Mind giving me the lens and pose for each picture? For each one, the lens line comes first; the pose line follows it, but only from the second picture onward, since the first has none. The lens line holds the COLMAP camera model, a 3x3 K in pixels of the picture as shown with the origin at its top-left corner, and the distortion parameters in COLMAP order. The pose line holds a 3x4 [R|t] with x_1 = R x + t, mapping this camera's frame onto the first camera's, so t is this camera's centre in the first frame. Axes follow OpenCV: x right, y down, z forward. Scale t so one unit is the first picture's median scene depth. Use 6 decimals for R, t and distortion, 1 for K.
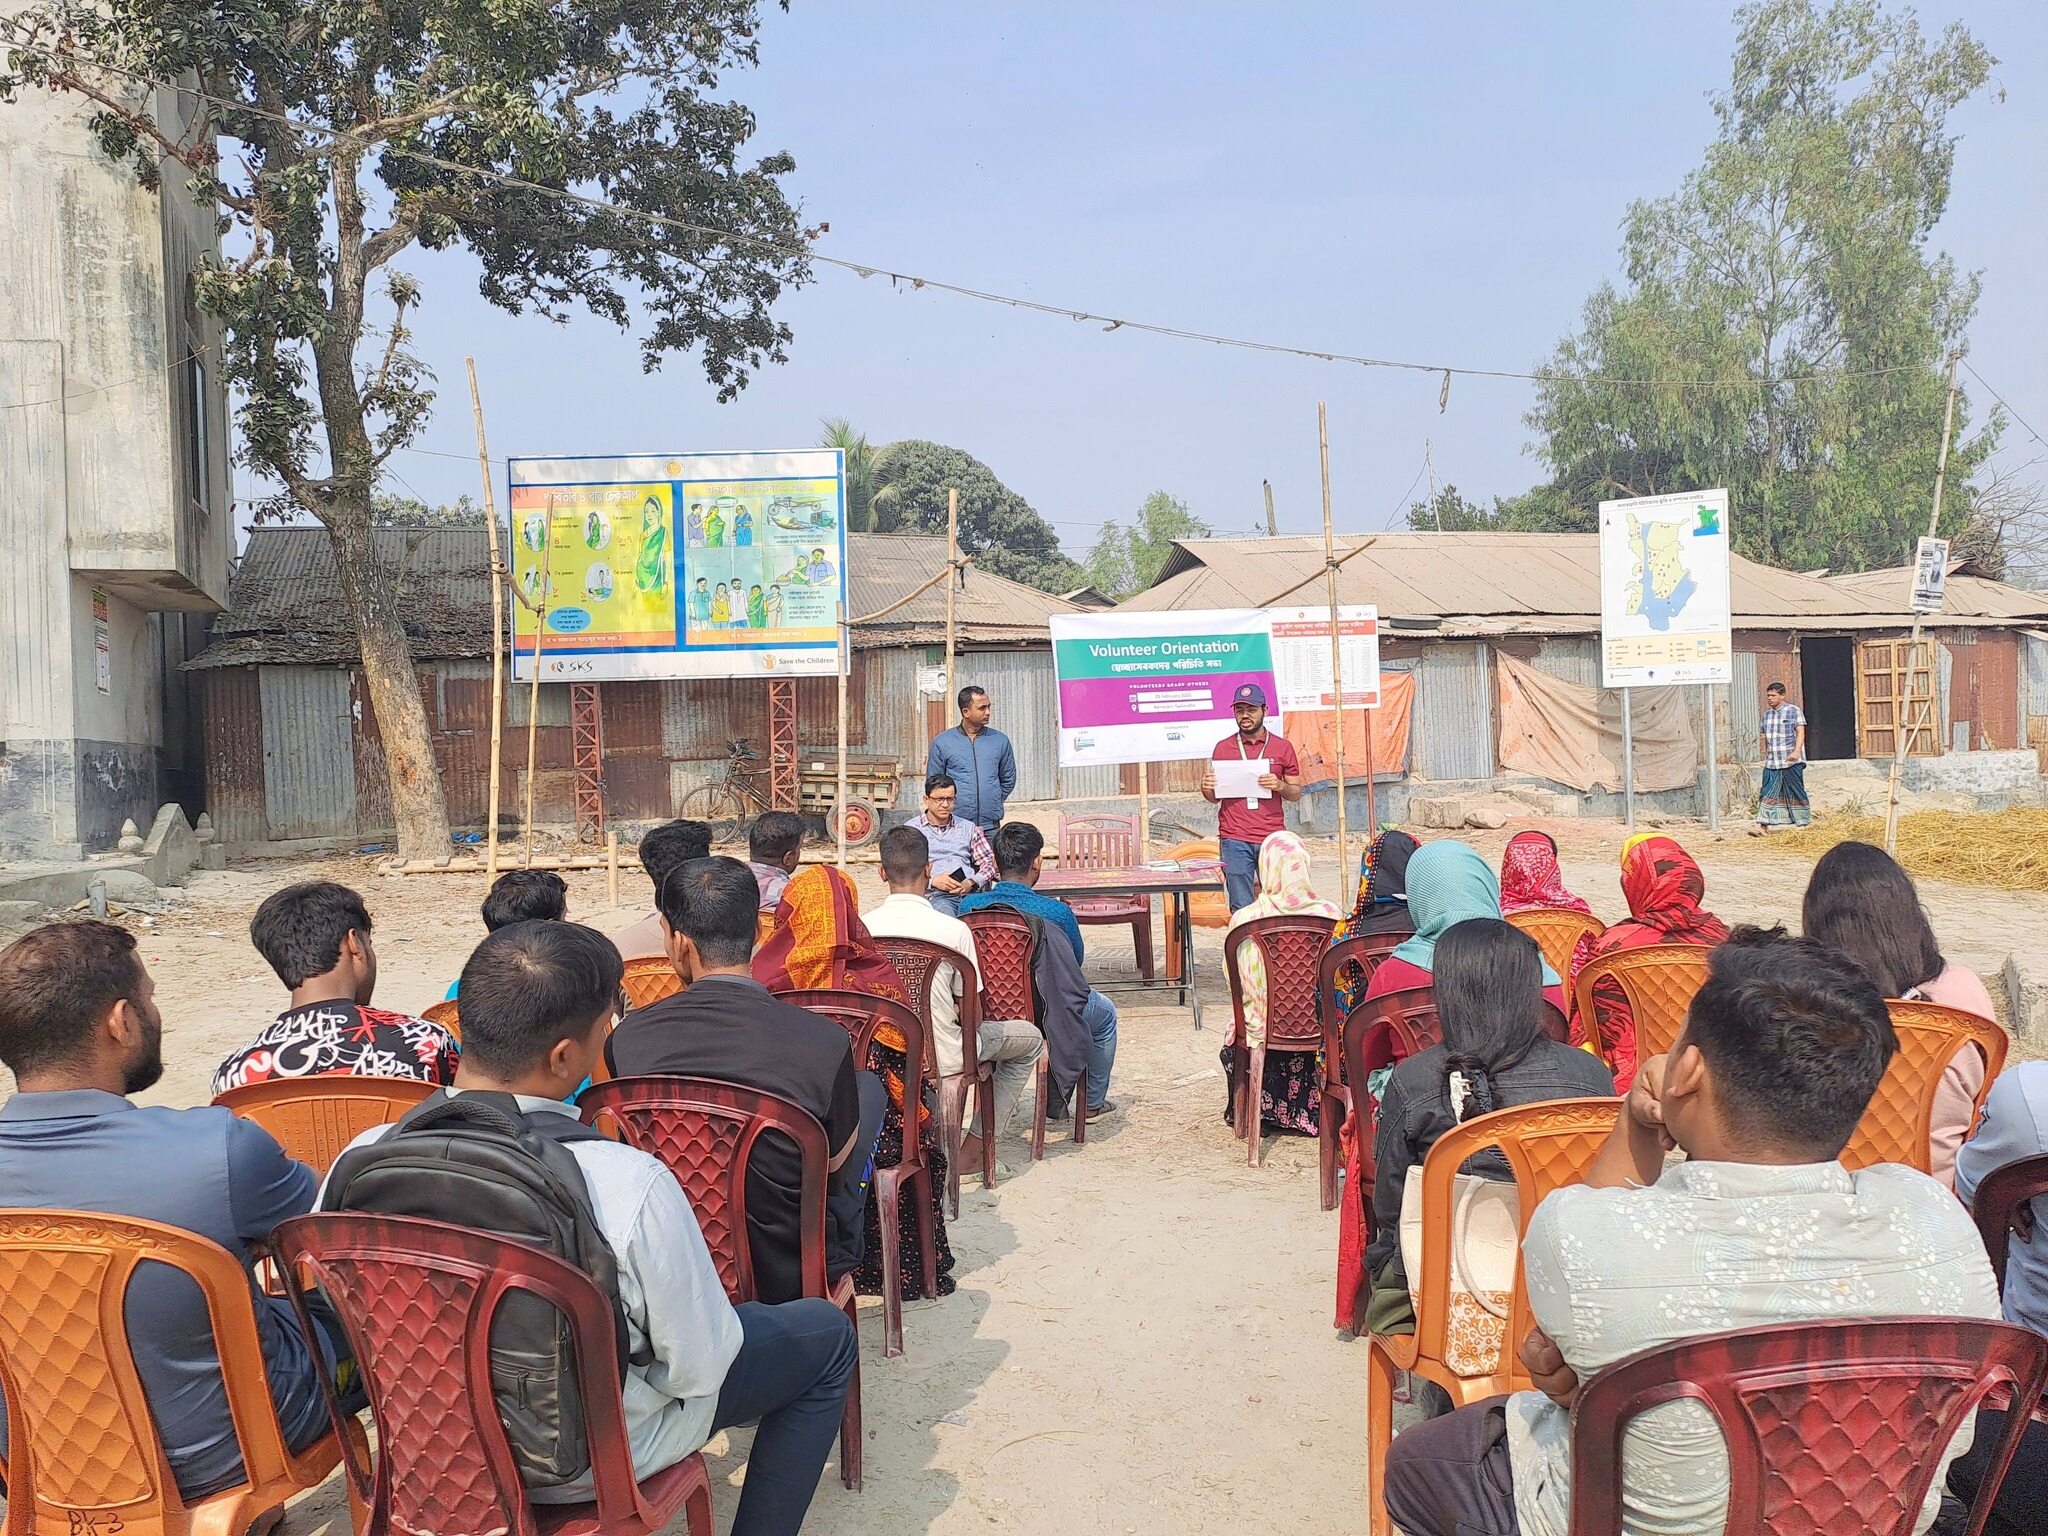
lens RADIAL K [[1536.6, 0, 1024.0], [0, 1536.6, 768.0], [0, 0, 1]] dist [0.101062, -0.055418]
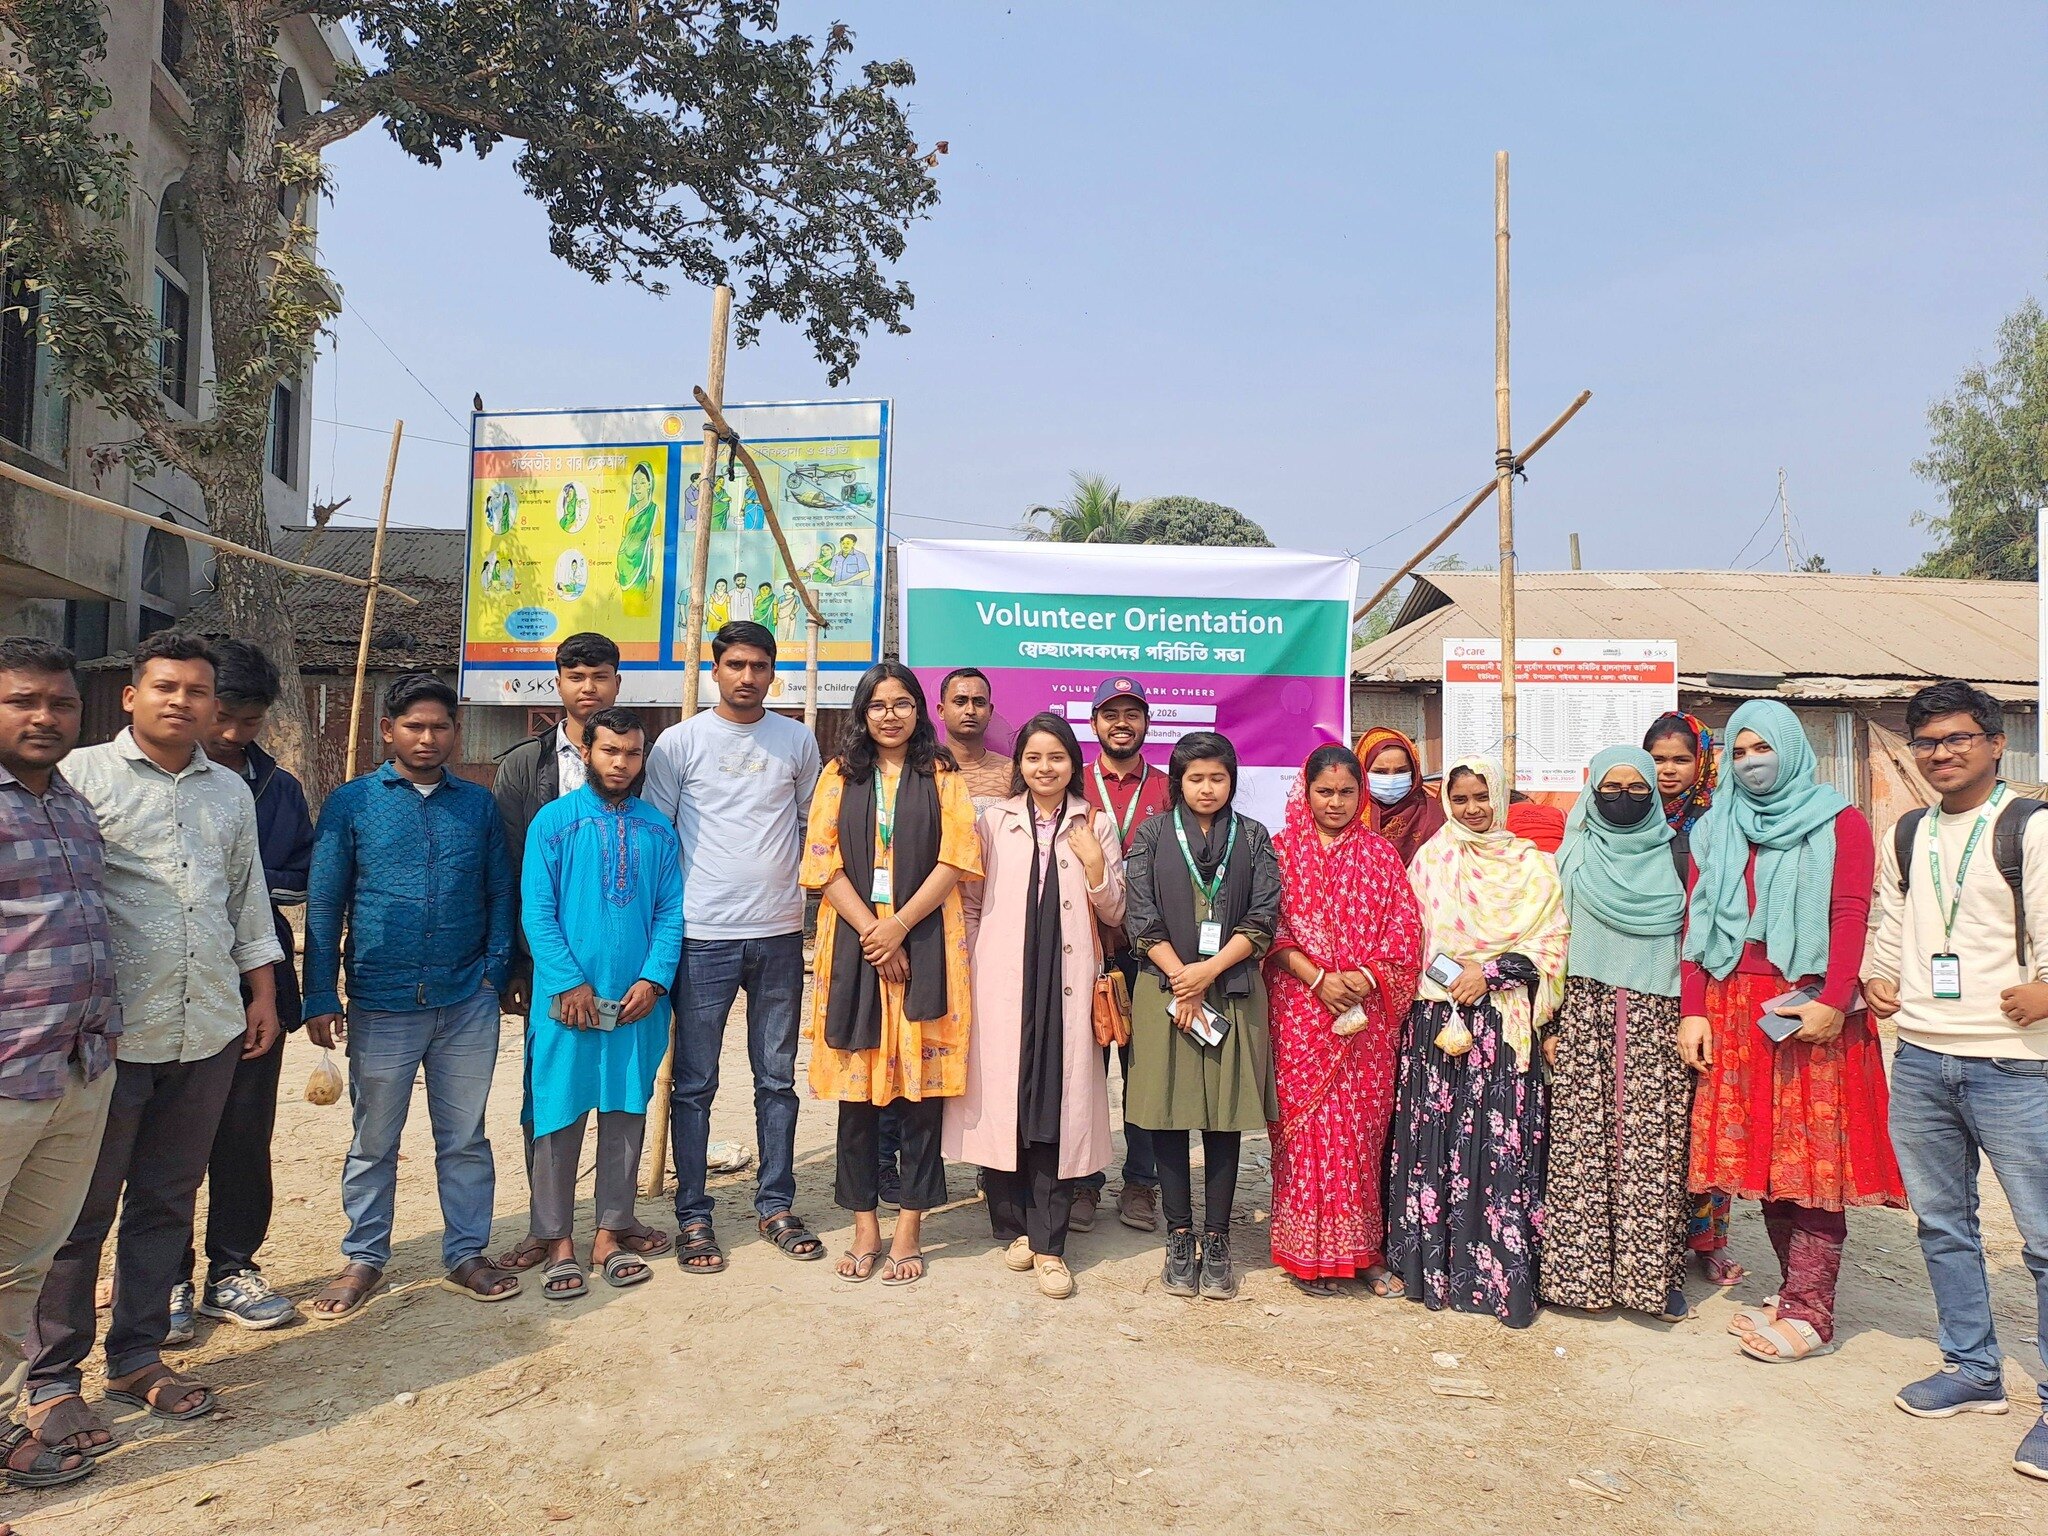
lens RADIAL K [[1536.6, 0, 1024.0], [0, 1536.6, 768.0], [0, 0, 1]] dist [0.101062, -0.055418]
pose [[0.979703, 0.043182, -0.195751, 0.073790], [-0.053582, 0.997402, -0.048148, -0.001372], [0.193163, 0.057660, 0.979471, 0.241127]]
